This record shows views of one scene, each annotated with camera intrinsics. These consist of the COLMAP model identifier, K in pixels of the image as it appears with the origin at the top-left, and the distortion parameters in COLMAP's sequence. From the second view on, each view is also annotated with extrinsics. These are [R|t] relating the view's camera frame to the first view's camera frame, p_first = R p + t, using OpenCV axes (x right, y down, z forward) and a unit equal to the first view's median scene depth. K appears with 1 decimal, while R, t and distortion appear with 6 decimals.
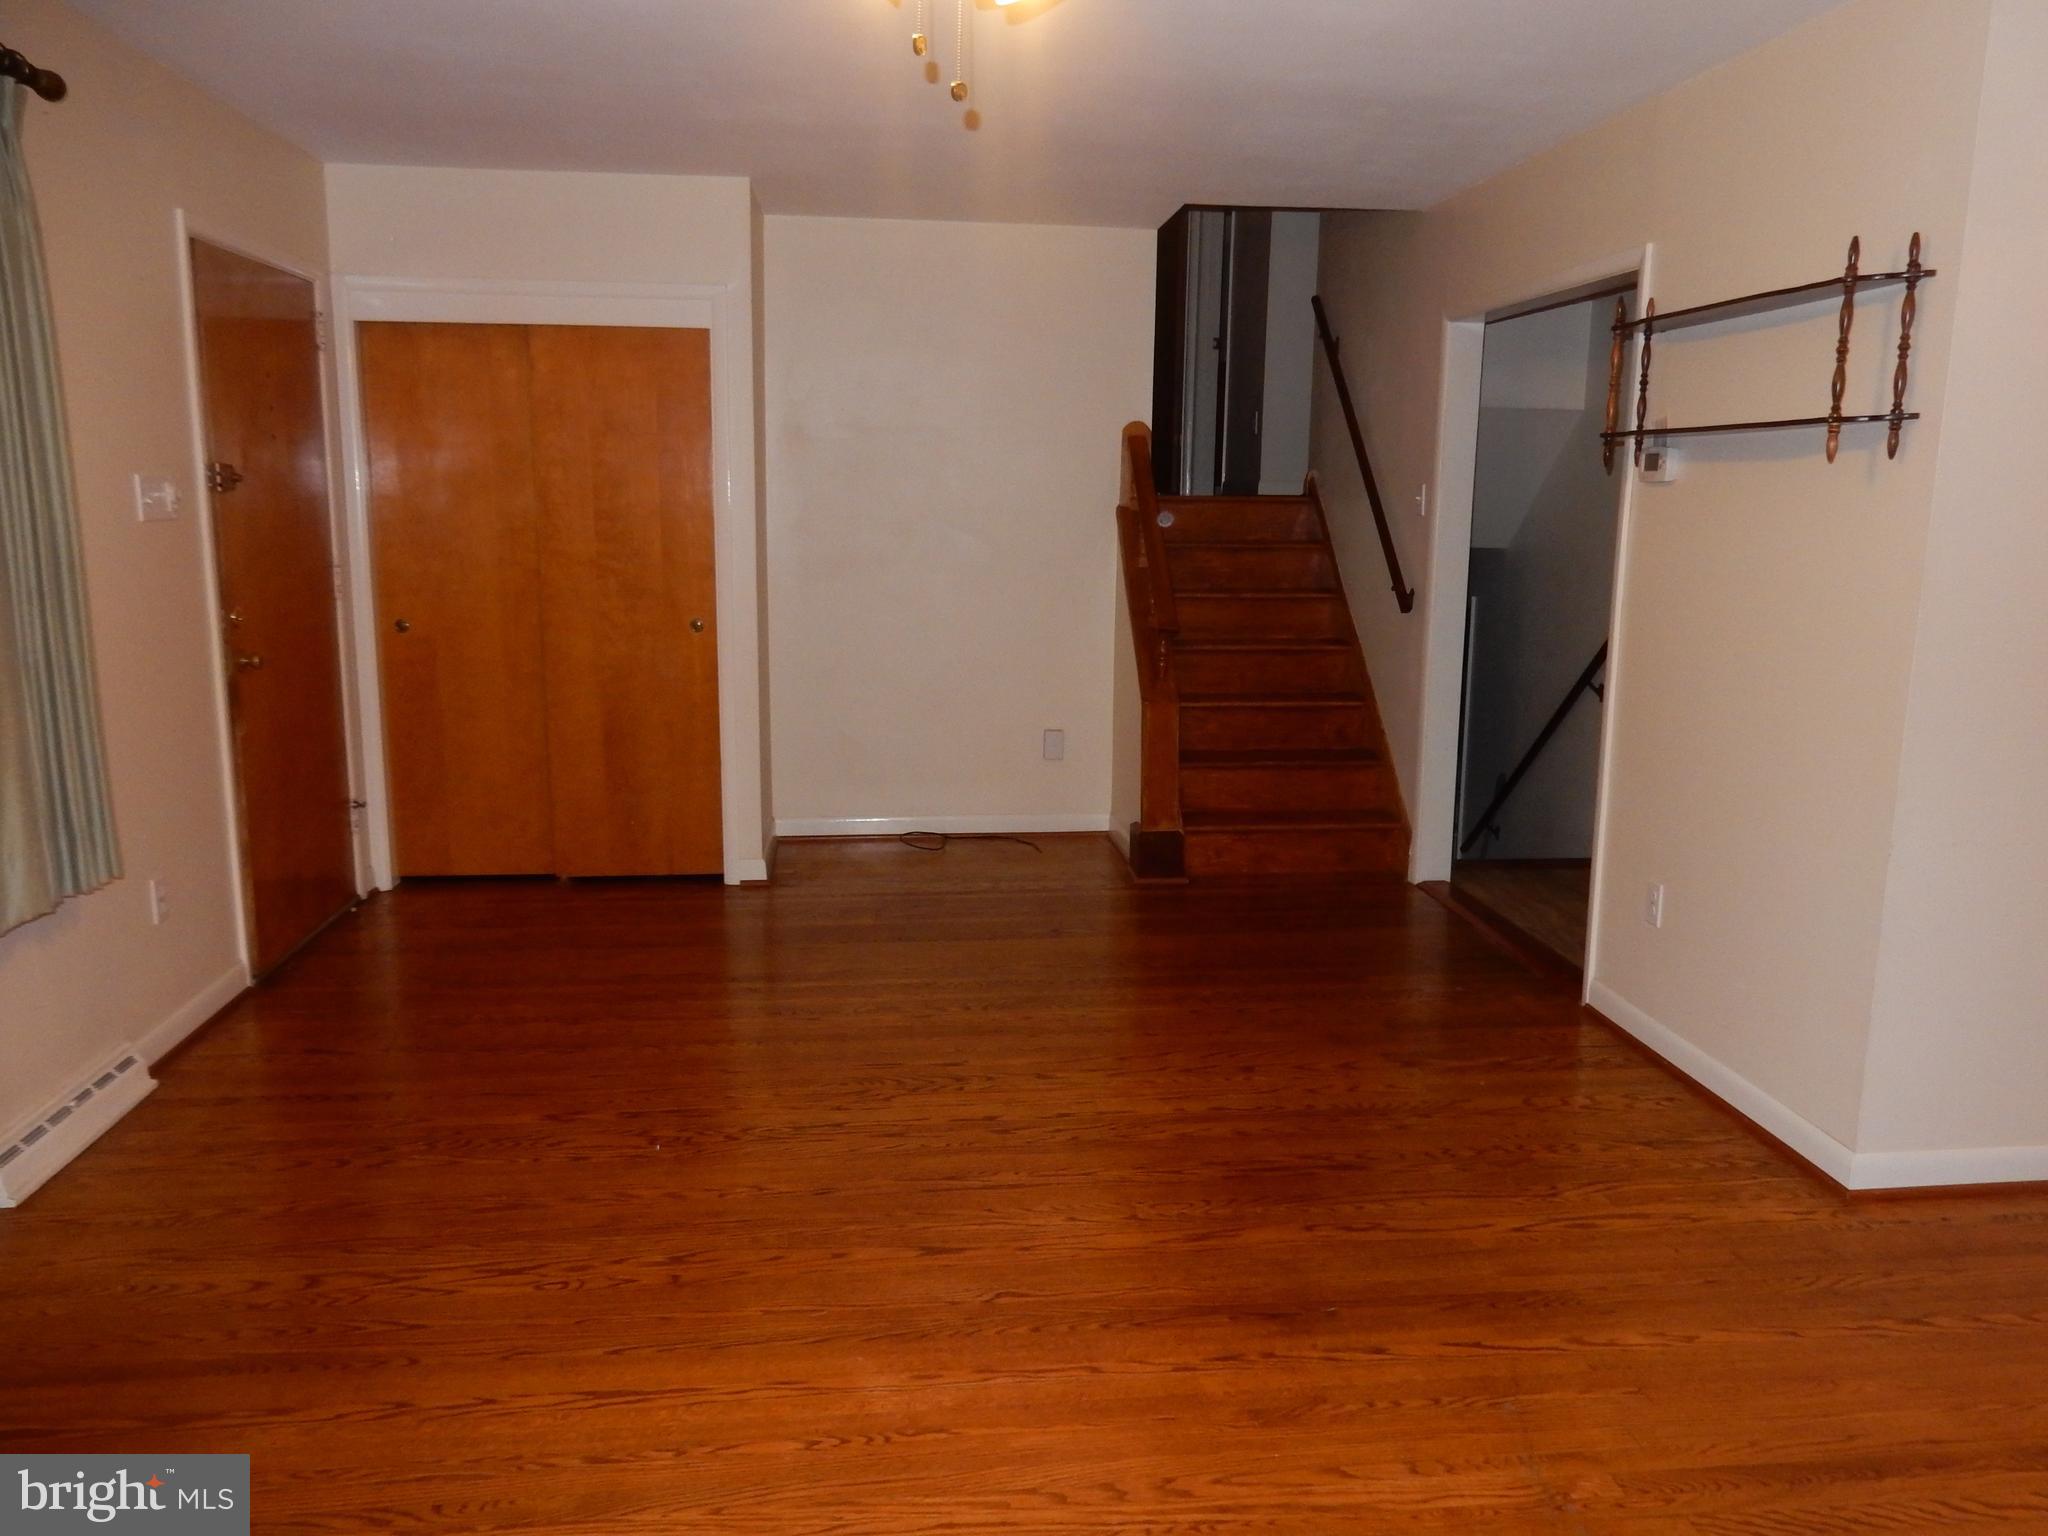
lens RADIAL K [[1475.2, 0, 1024.0], [0, 1475.2, 768.0], [0, 0, 1]] dist [-0.021525, -0.004476]
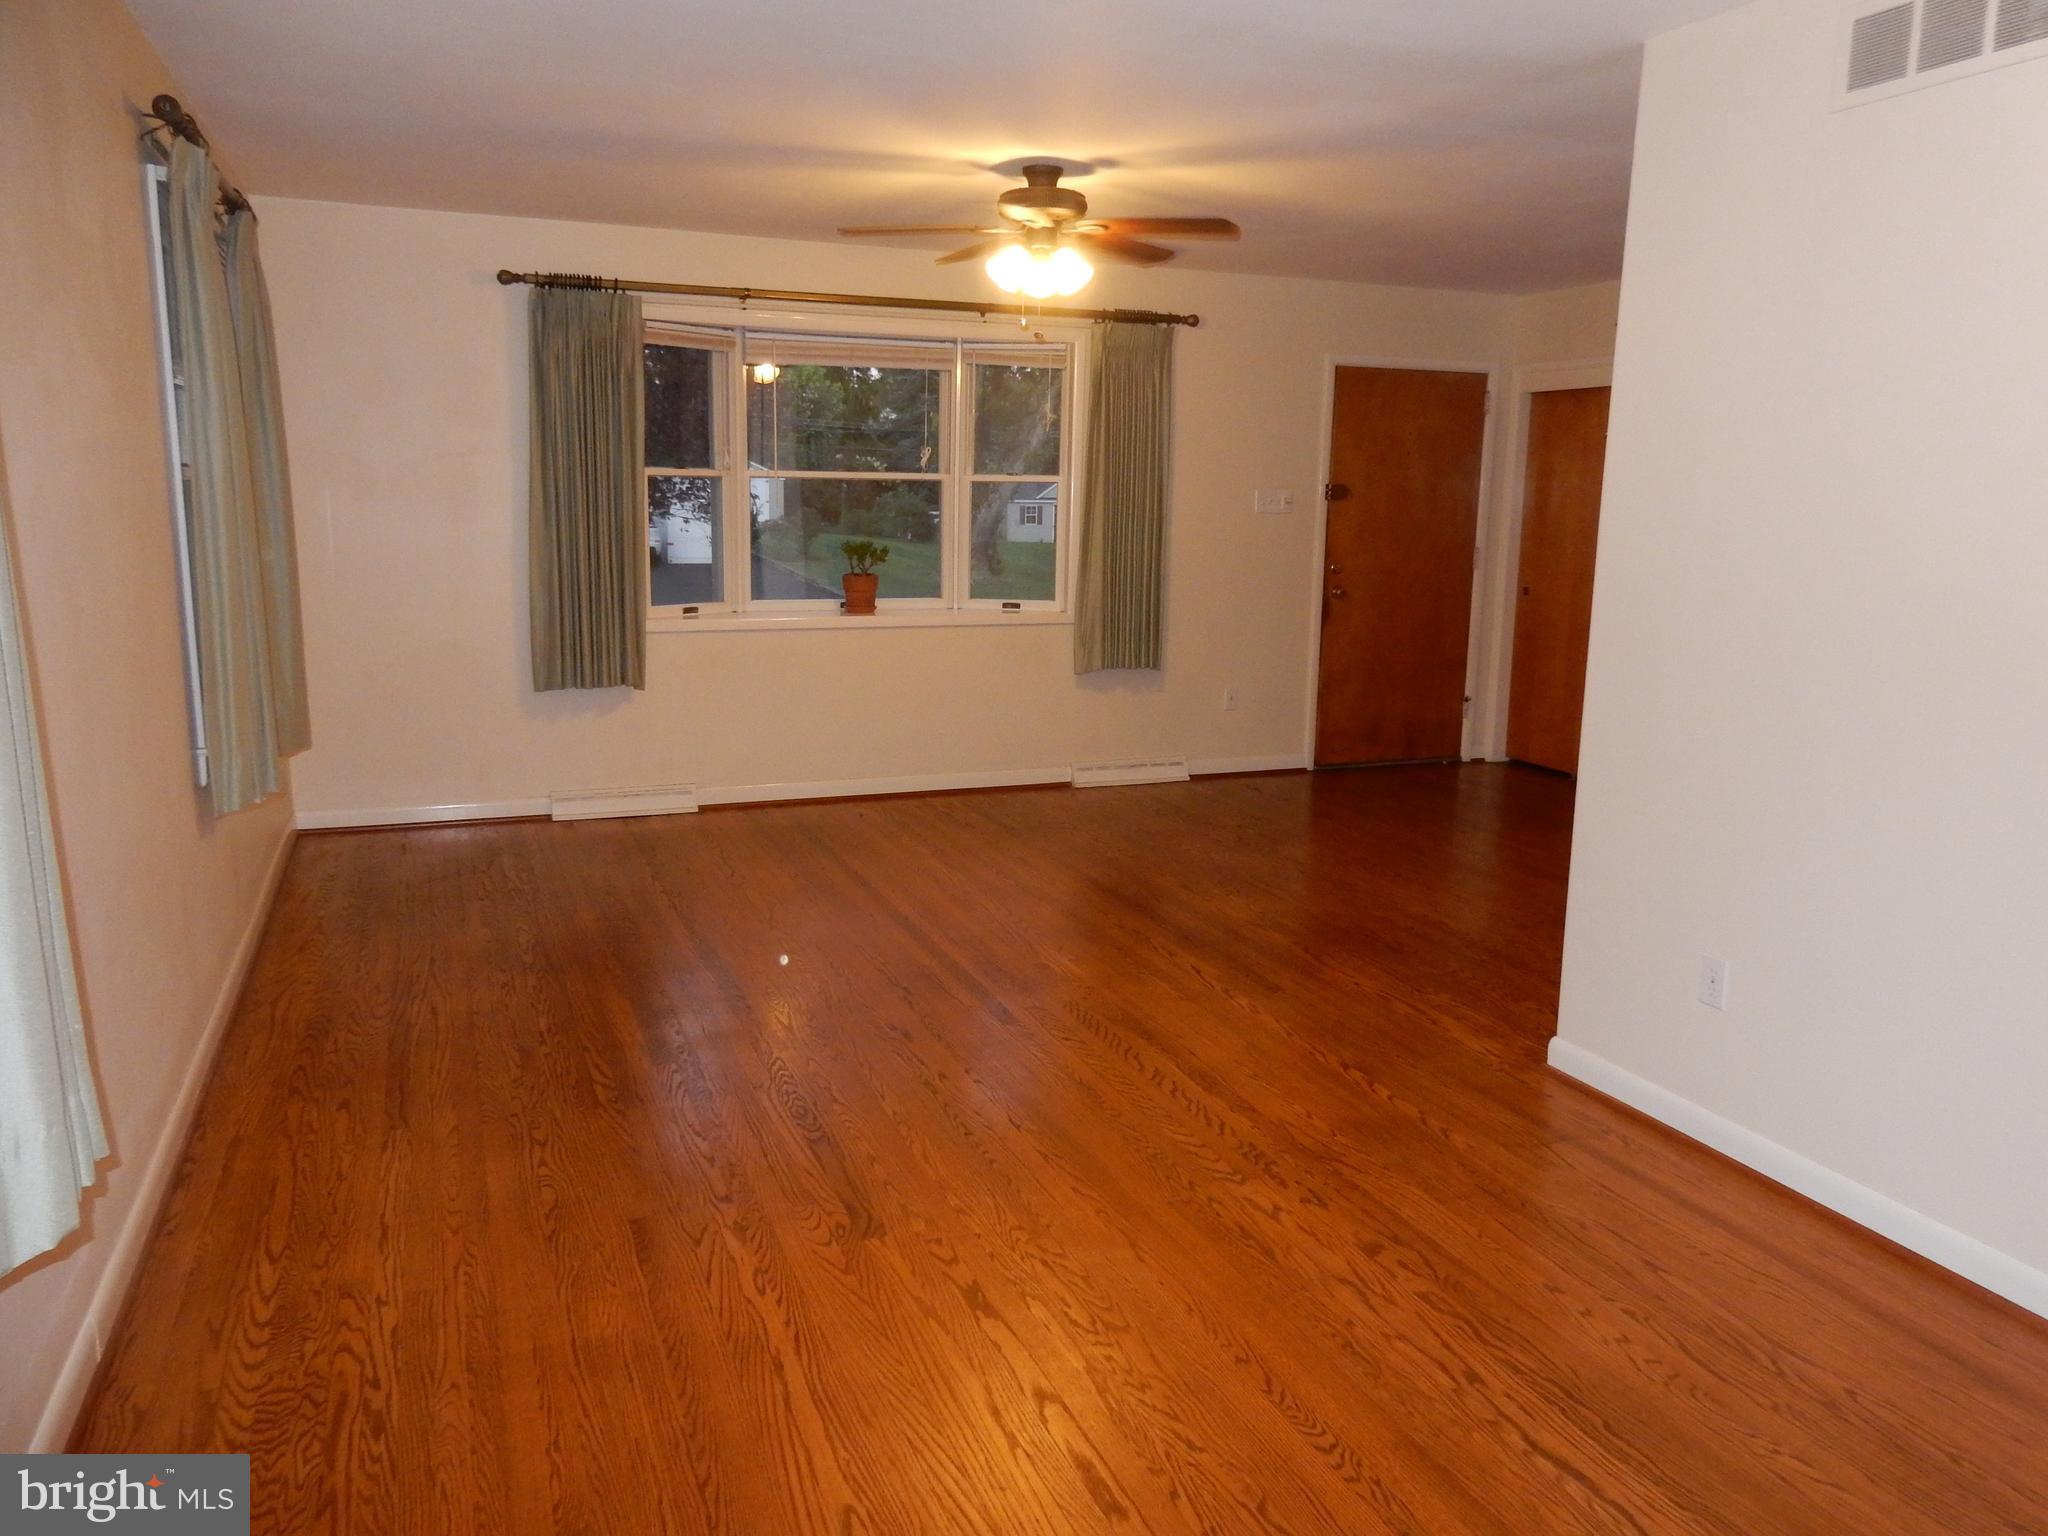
lens RADIAL K [[1503.4, 0, 1024.0], [0, 1503.4, 768.0], [0, 0, 1]] dist [-0.012411, -0.003860]
pose [[0.275252, 0.173812, -0.945529, 1.651751], [-0.185025, 0.974711, 0.125314, -0.024983], [0.943399, 0.140453, 0.300451, 0.200911]]
